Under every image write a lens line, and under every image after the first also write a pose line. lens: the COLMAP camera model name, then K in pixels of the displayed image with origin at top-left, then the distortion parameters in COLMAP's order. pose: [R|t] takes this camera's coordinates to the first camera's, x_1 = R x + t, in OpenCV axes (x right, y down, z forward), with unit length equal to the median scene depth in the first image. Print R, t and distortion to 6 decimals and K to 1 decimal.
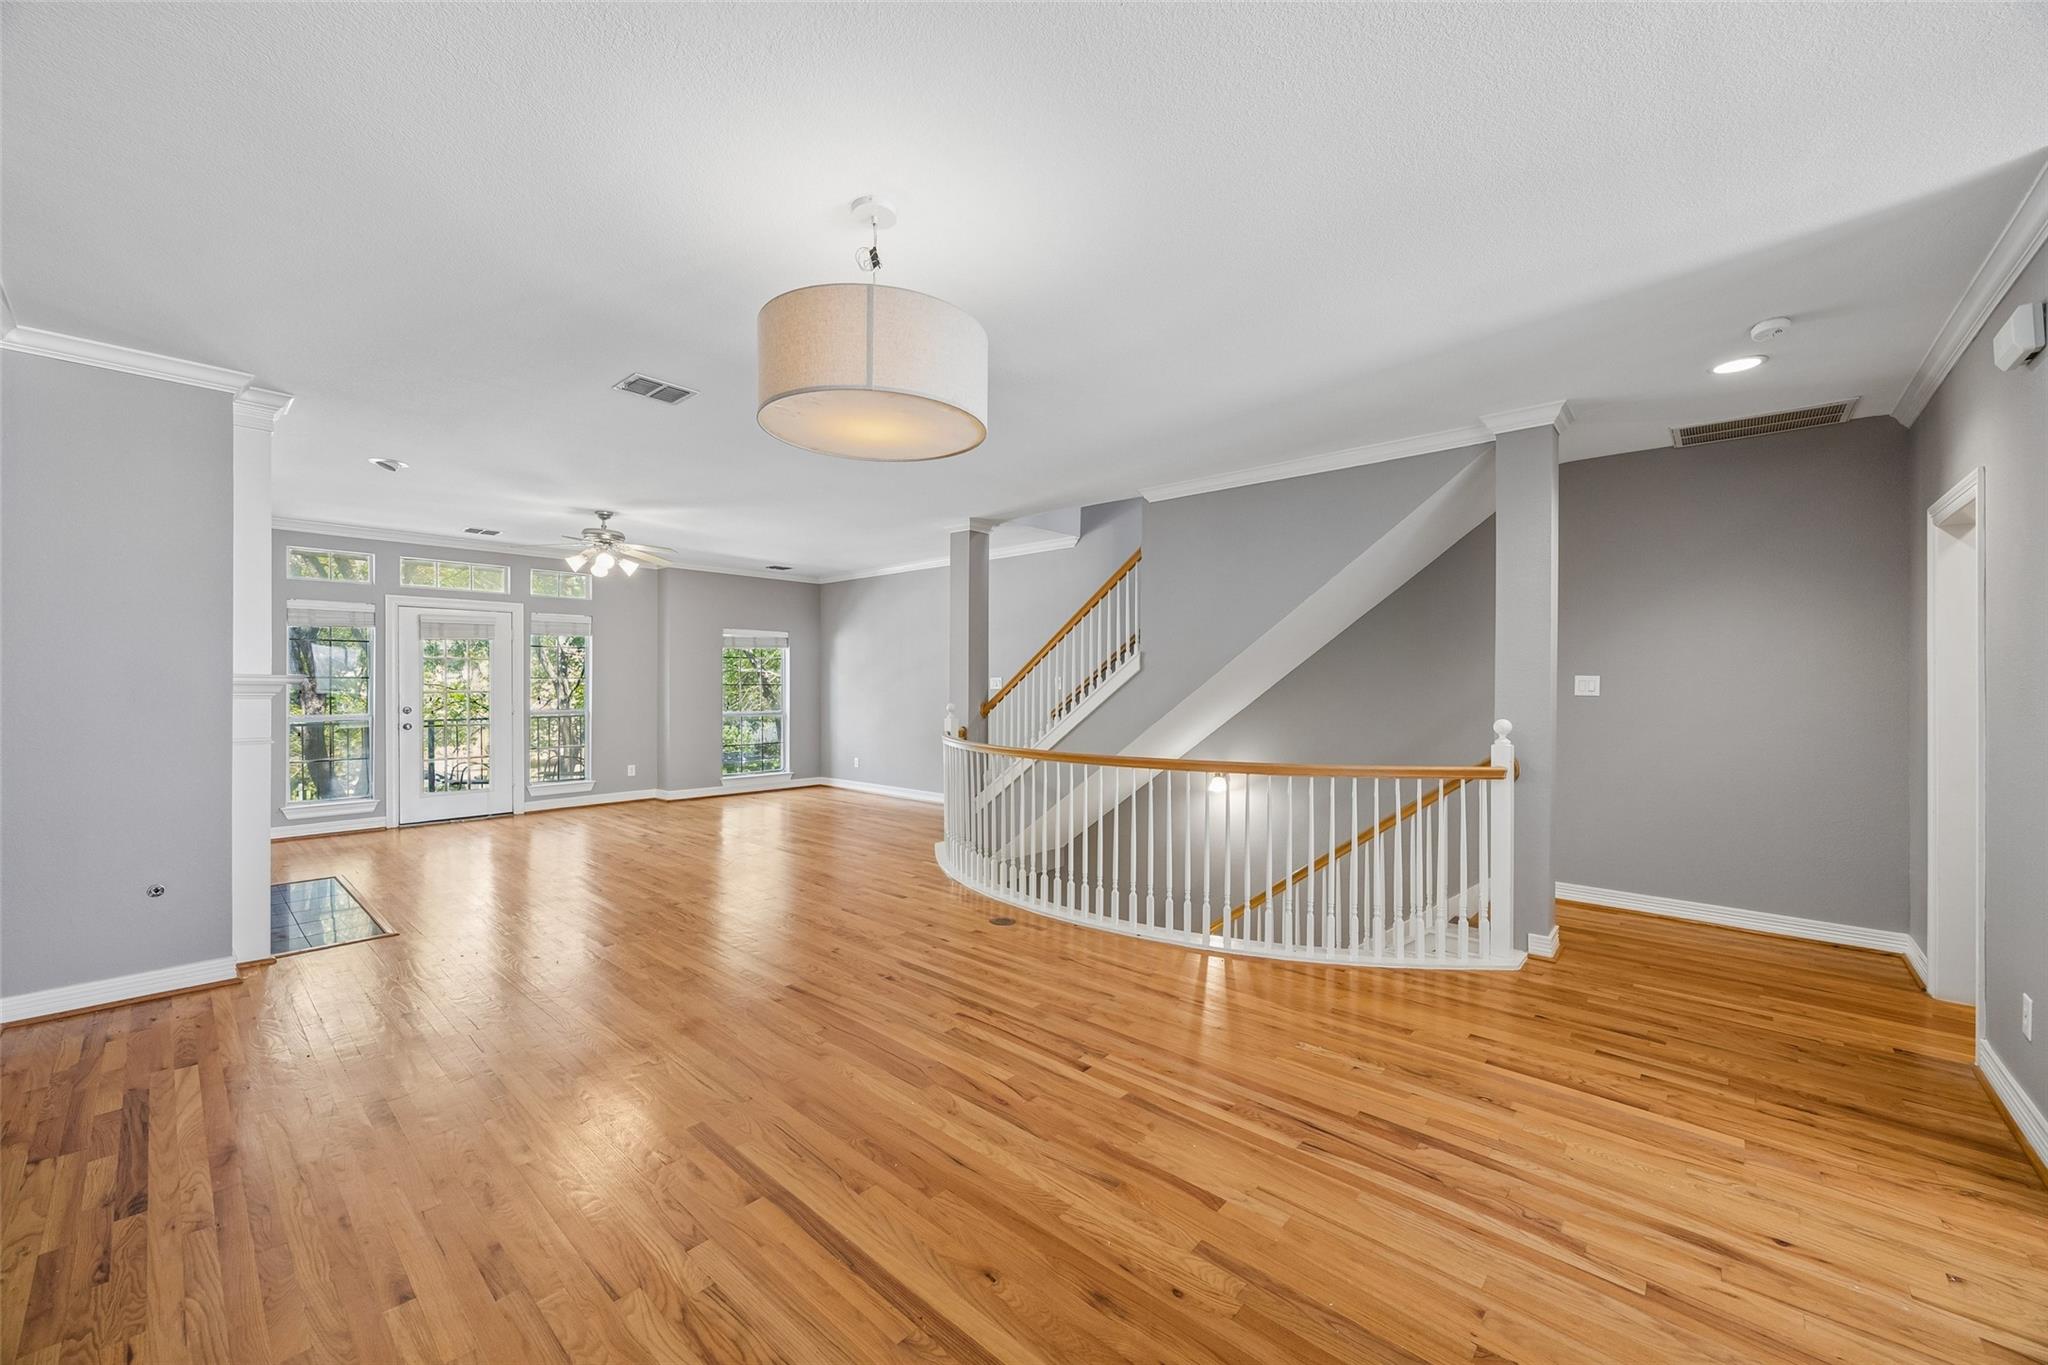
lens RADIAL K [[779.2, 0, 1013.4], [0, 779.2, 688.5], [0, 0, 1]] dist [-0.003615, -0.000200]
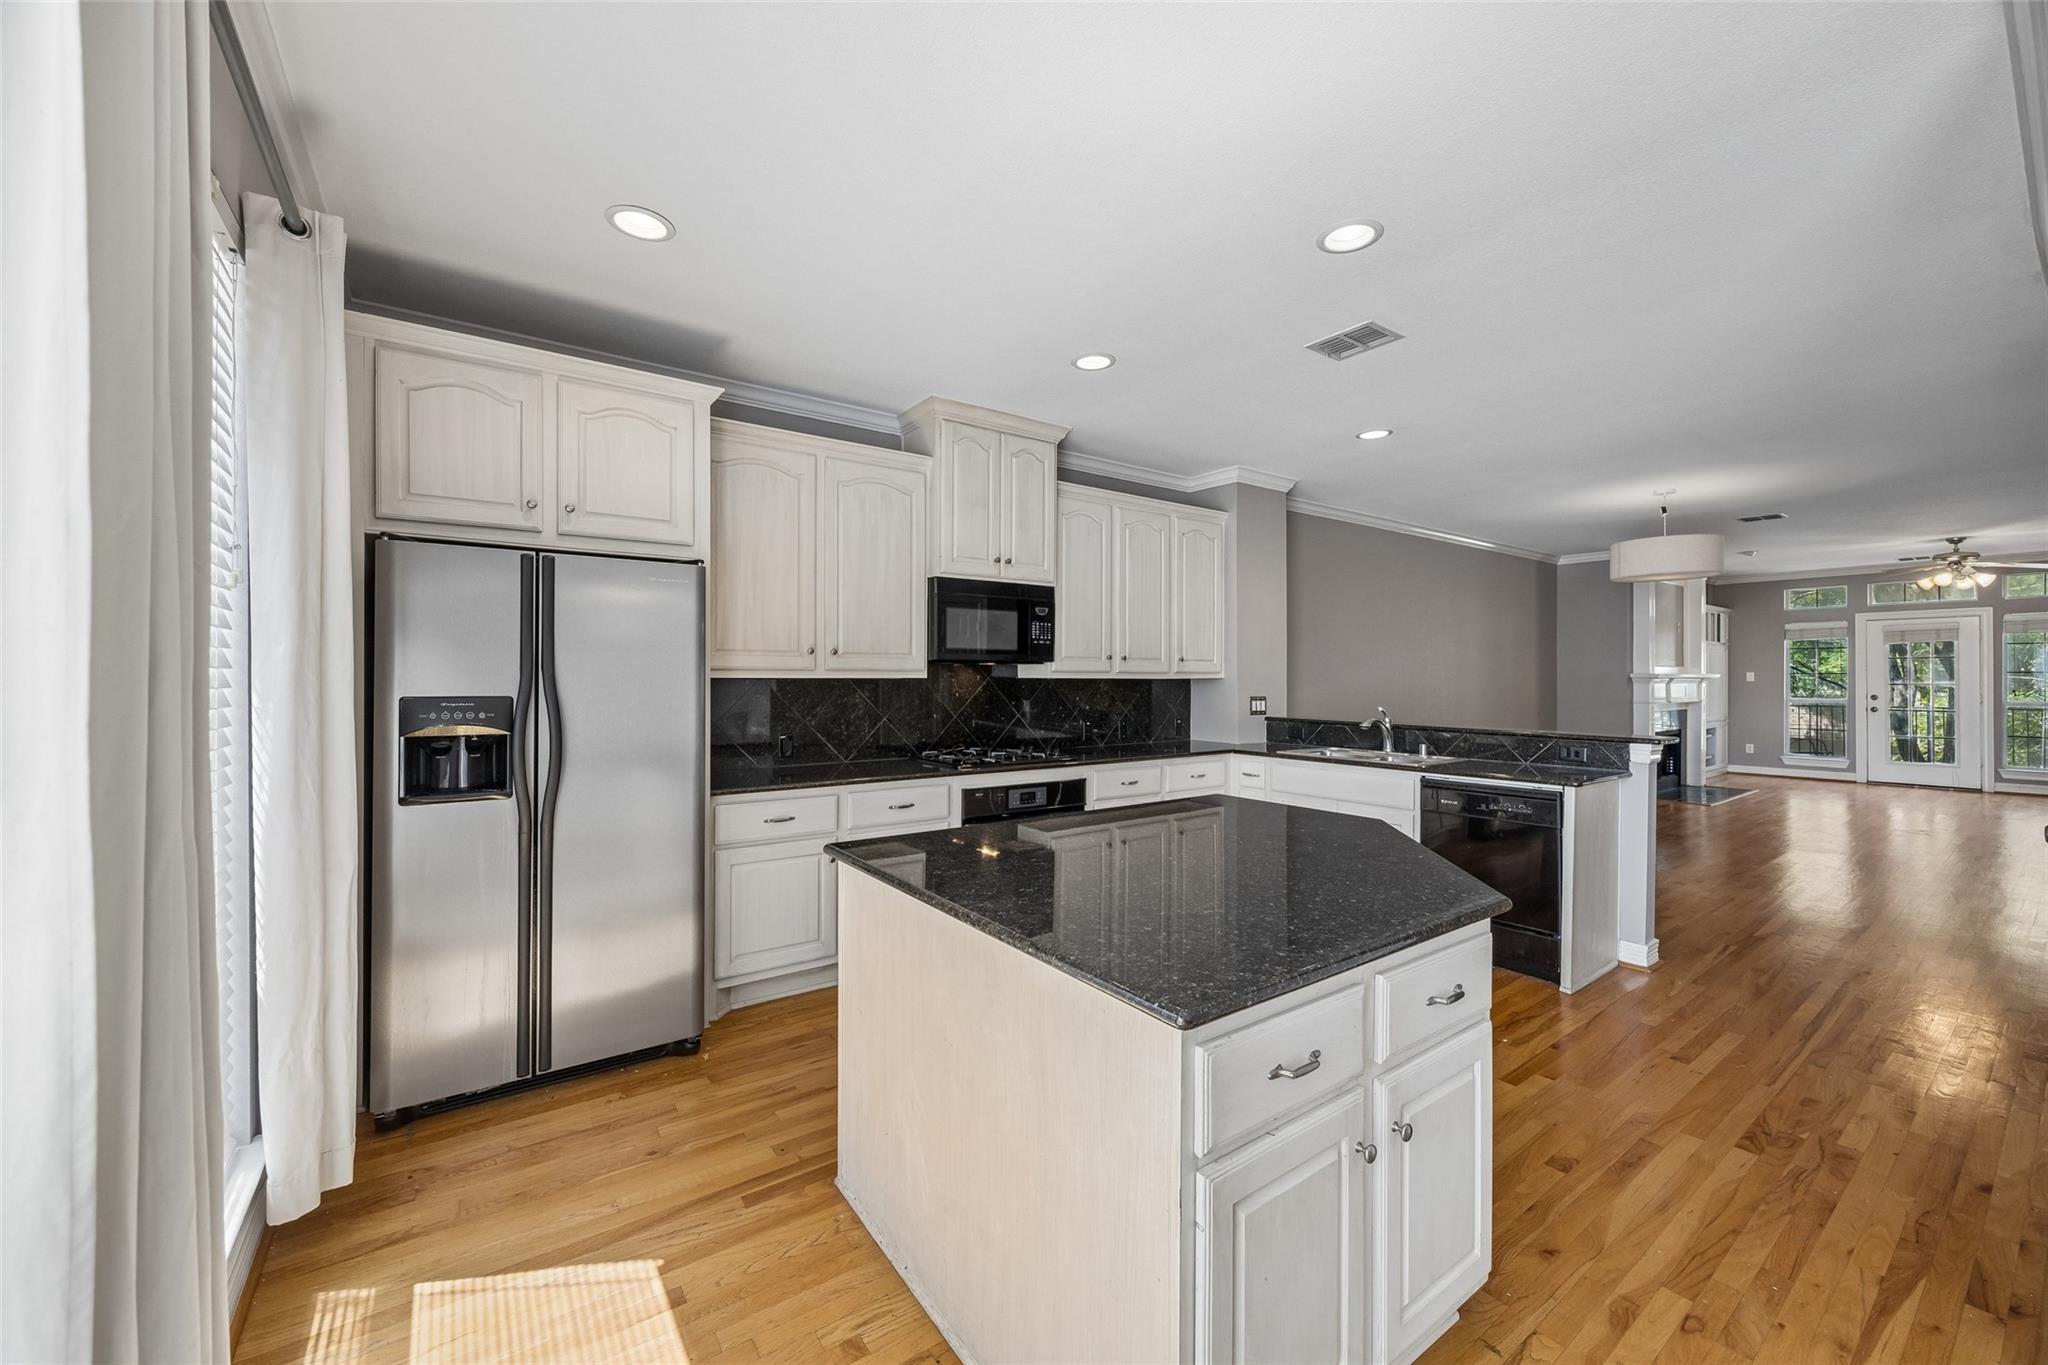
lens RADIAL K [[779.2, 0, 1018.6], [0, 779.2, 673.7], [0, 0, 1]] dist [-0.003615, -0.000200]
pose [[-0.215671, -0.004924, -0.976454, 1.018027], [-0.006709, 0.999971, -0.003561, 0.002073], [0.976443, 0.005783, -0.215698, -0.189946]]
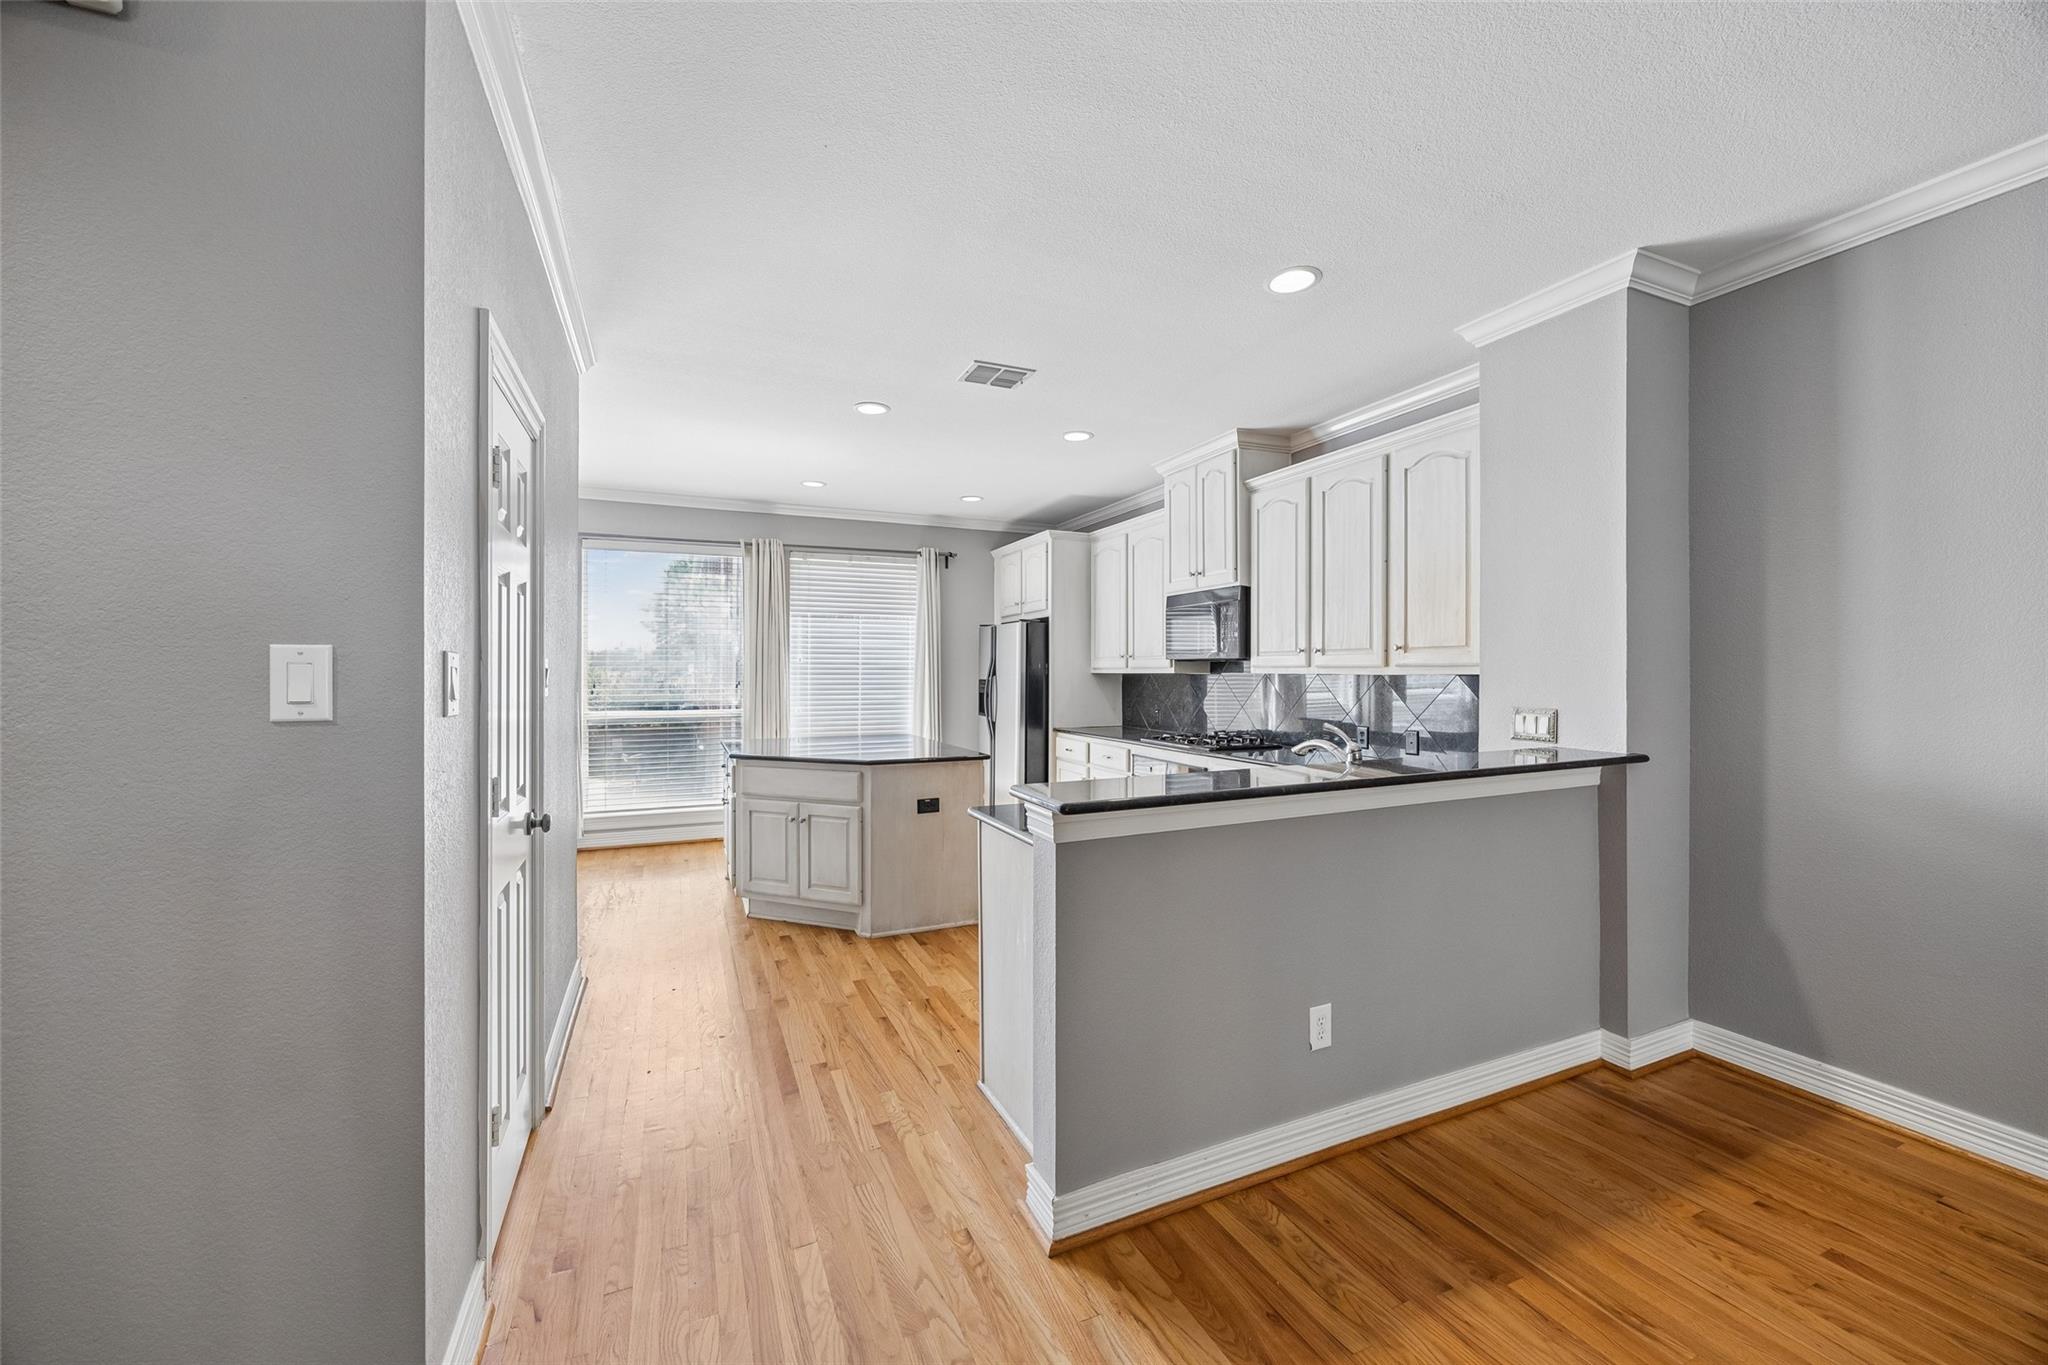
lens RADIAL K [[779.2, 0, 1017.8], [0, 779.2, 681.0], [0, 0, 1]] dist [-0.003615, -0.000200]
pose [[-0.912385, -0.005686, 0.409294, 0.208619], [0.001186, 0.999863, 0.016534, -0.002299], [-0.409331, 0.015571, -0.912253, 0.444237]]
